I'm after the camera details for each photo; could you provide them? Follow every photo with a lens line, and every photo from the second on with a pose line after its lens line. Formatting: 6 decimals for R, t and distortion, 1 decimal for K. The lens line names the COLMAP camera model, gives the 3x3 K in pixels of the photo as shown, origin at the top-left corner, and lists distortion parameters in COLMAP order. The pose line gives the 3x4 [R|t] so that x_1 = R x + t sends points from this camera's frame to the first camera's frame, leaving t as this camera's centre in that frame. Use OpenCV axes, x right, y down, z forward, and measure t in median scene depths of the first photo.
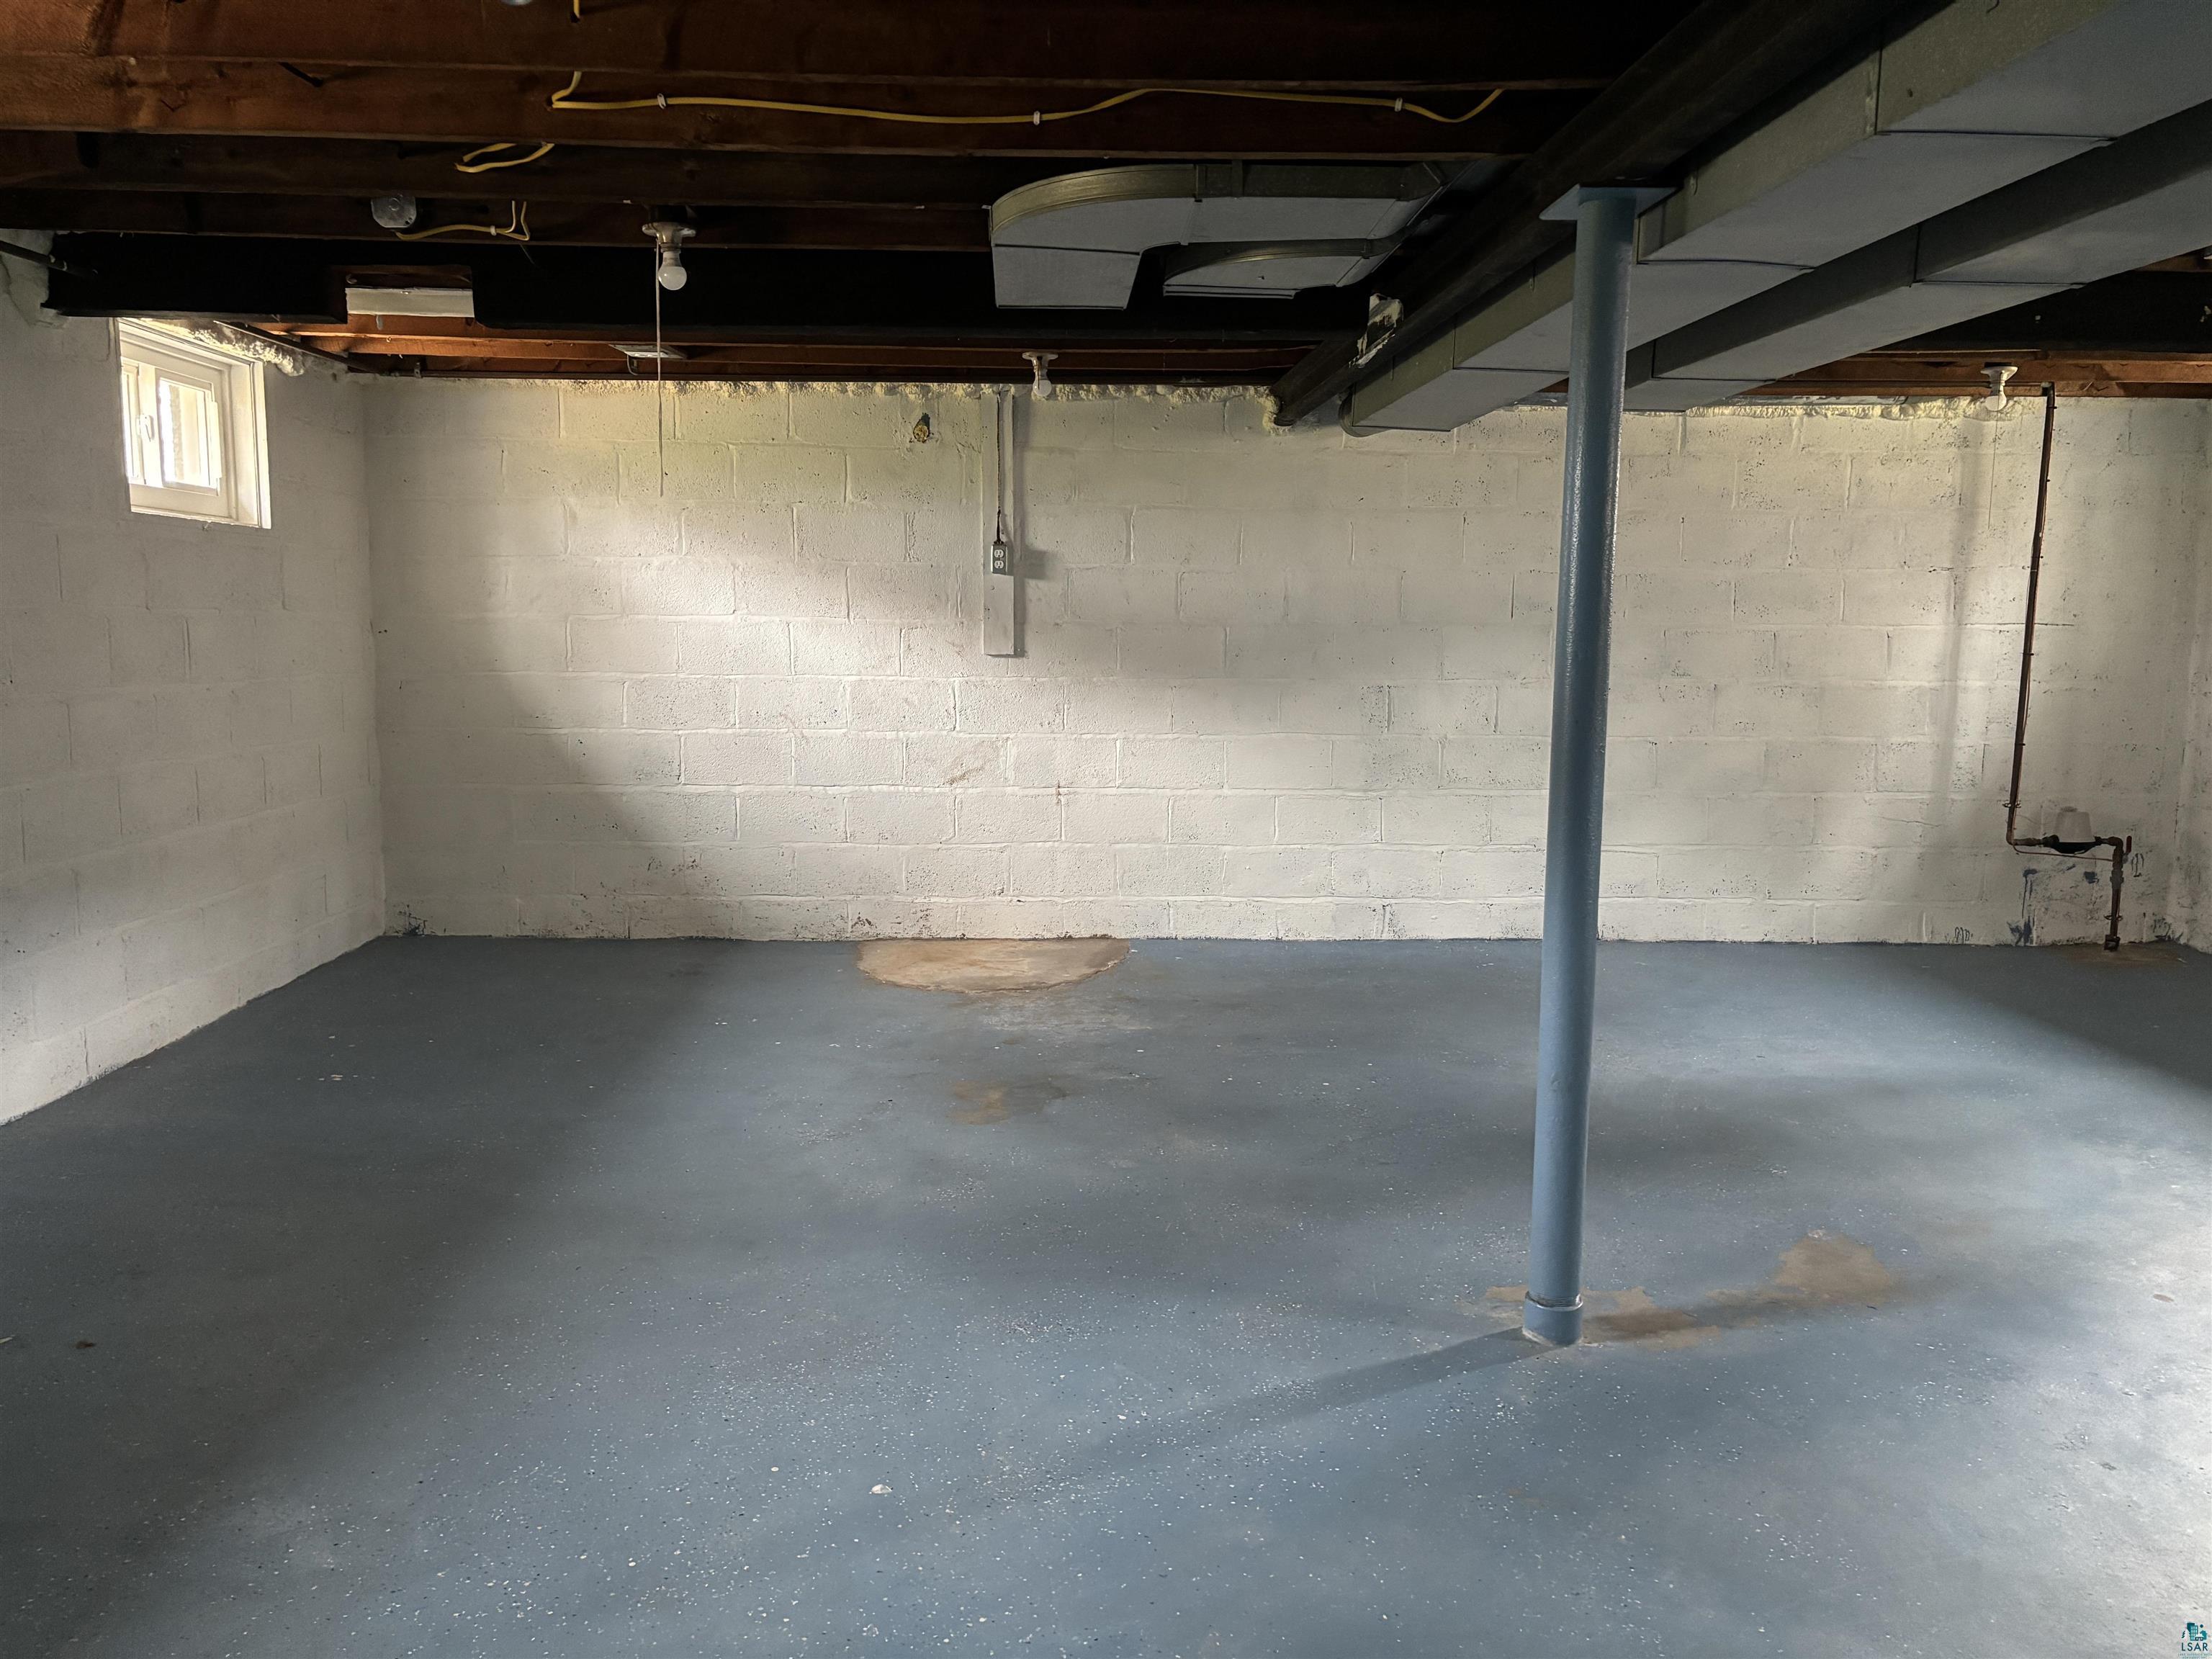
lens RADIAL K [[1670.1, 0, 1088.5], [0, 1670.1, 835.7], [0, 0, 1]] dist [0.063232, -0.066137]
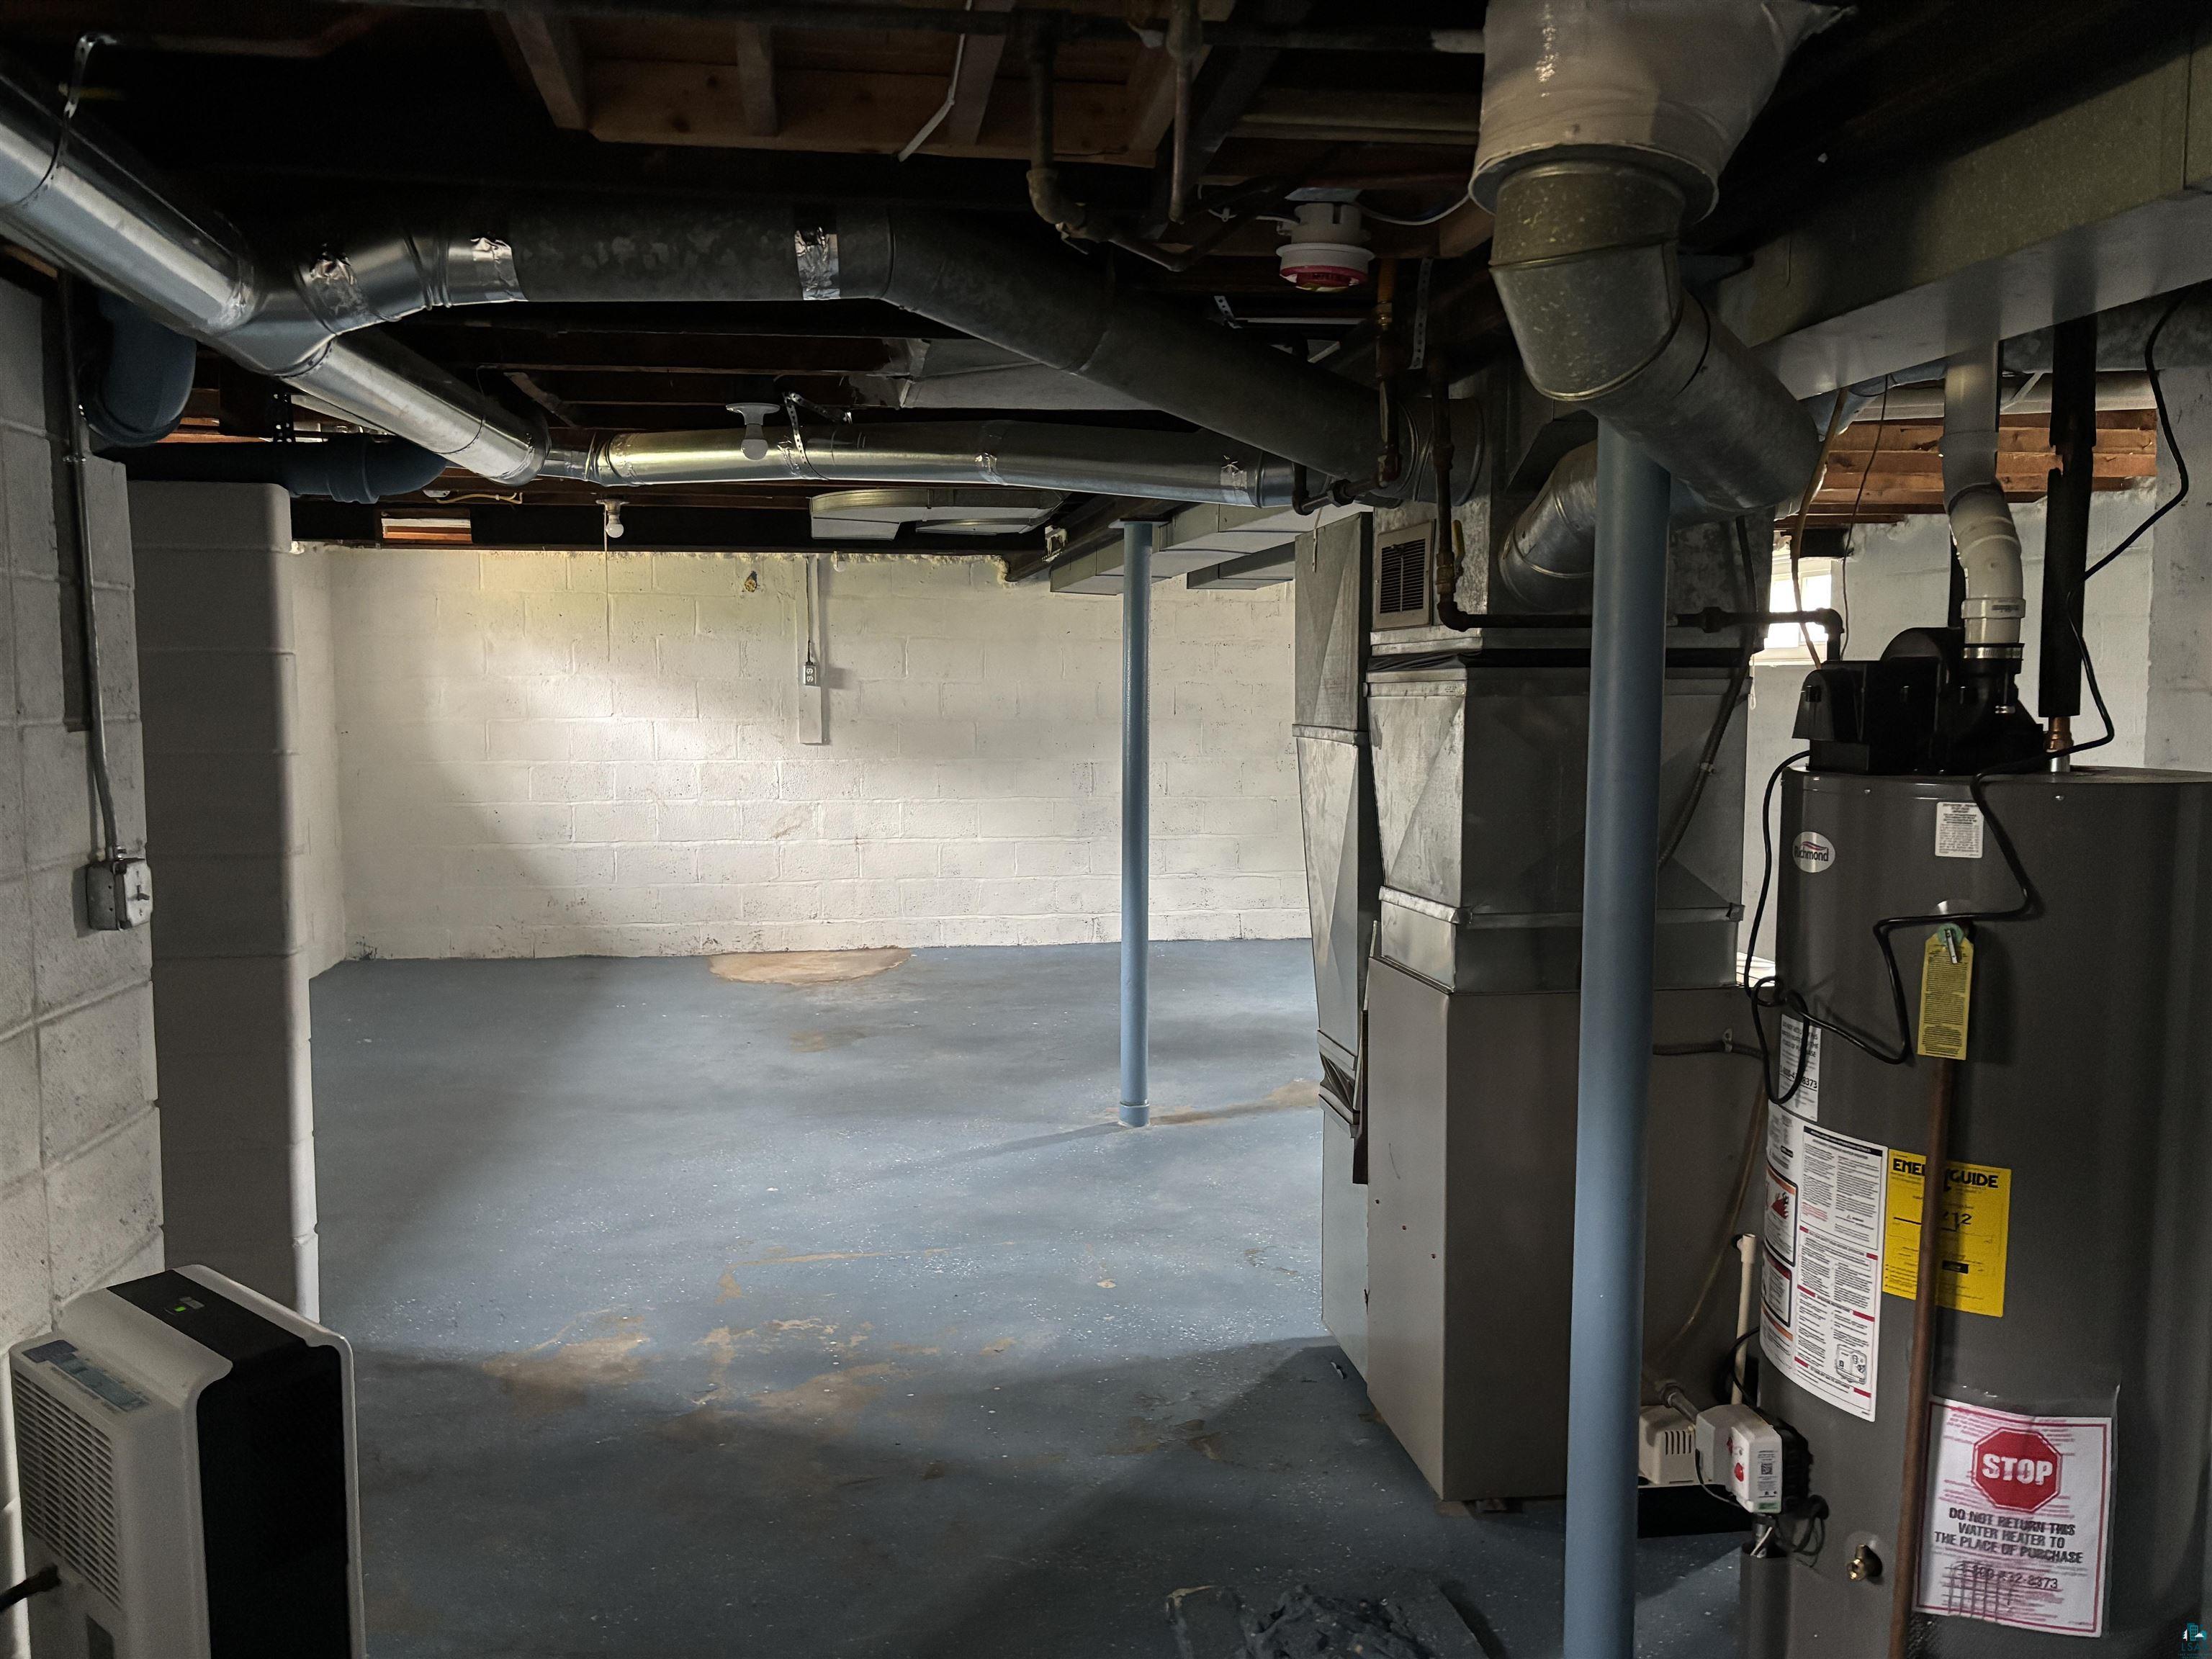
lens RADIAL K [[1670.1, 0, 1101.6], [0, 1670.1, 831.6], [0, 0, 1]] dist [0.063232, -0.066137]
pose [[0.991459, -0.018892, 0.129043, 0.004976], [0.023919, 0.999010, -0.037522, 0.022464], [-0.128206, 0.040288, 0.990929, -0.406306]]
